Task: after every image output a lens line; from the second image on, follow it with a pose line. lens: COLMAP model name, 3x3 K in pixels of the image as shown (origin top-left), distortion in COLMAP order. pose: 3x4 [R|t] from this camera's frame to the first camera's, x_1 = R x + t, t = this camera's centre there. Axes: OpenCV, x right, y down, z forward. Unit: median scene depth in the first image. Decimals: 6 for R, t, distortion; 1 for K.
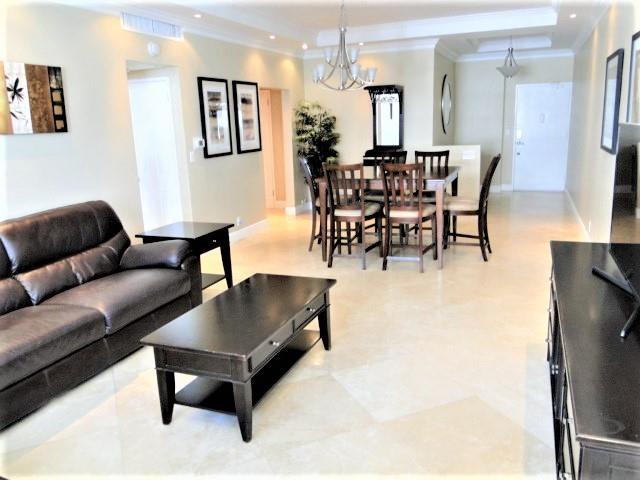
lens RADIAL K [[528.2, 0, 319.6], [0, 528.2, 243.1], [0, 0, 1]] dist [0.003894, -0.004731]
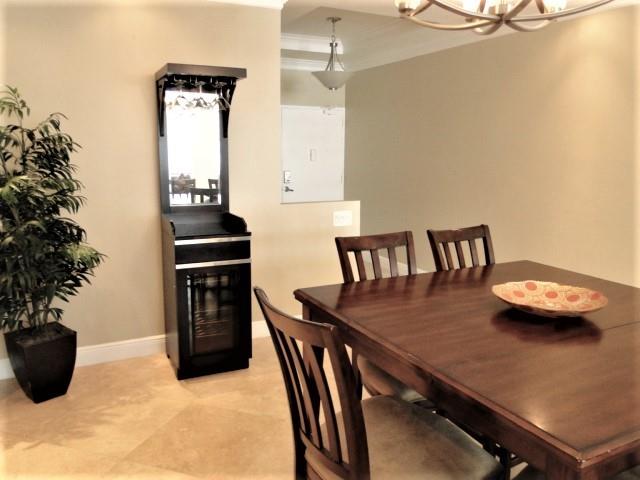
lens RADIAL K [[527.3, 0, 320.0], [0, 527.3, 240.0], [0, 0, 1]] dist [0.009601, -0.011886]
pose [[0.676396, -0.090528, 0.730953, -0.129688], [0.138693, 0.990319, -0.005691, -0.138099], [-0.723362, 0.105227, 0.682404, 0.617290]]
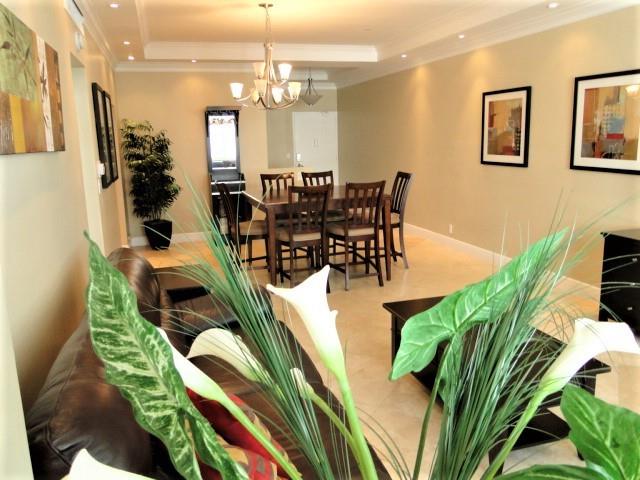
lens RADIAL K [[527.3, 0, 320.0], [0, 527.3, 240.0], [0, 0, 1]] dist [0.009601, -0.011886]
pose [[0.788059, -0.105593, 0.606476, -0.324130], [0.138637, 0.990313, -0.007722, -0.027117], [-0.599785, 0.090165, 0.795065, 0.151212]]
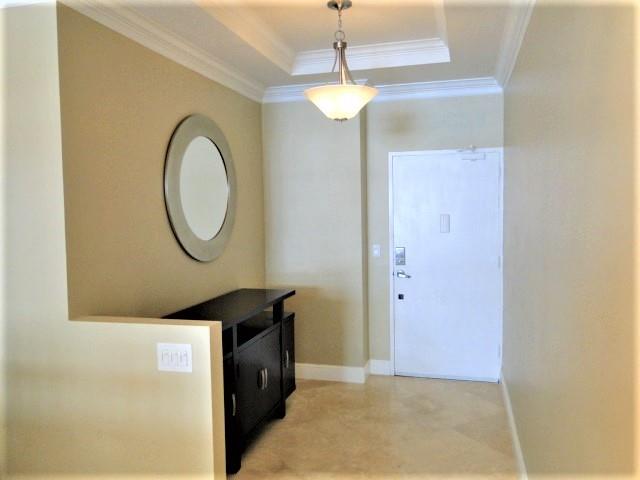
lens RADIAL K [[527.3, 0, 320.0], [0, 527.3, 240.0], [0, 0, 1]] dist [0.009601, -0.011886]
pose [[0.993682, 0.012881, 0.111486, 0.312303], [0.006493, 0.985129, -0.171694, -0.171463], [-0.112040, 0.171334, 0.978822, 0.674239]]
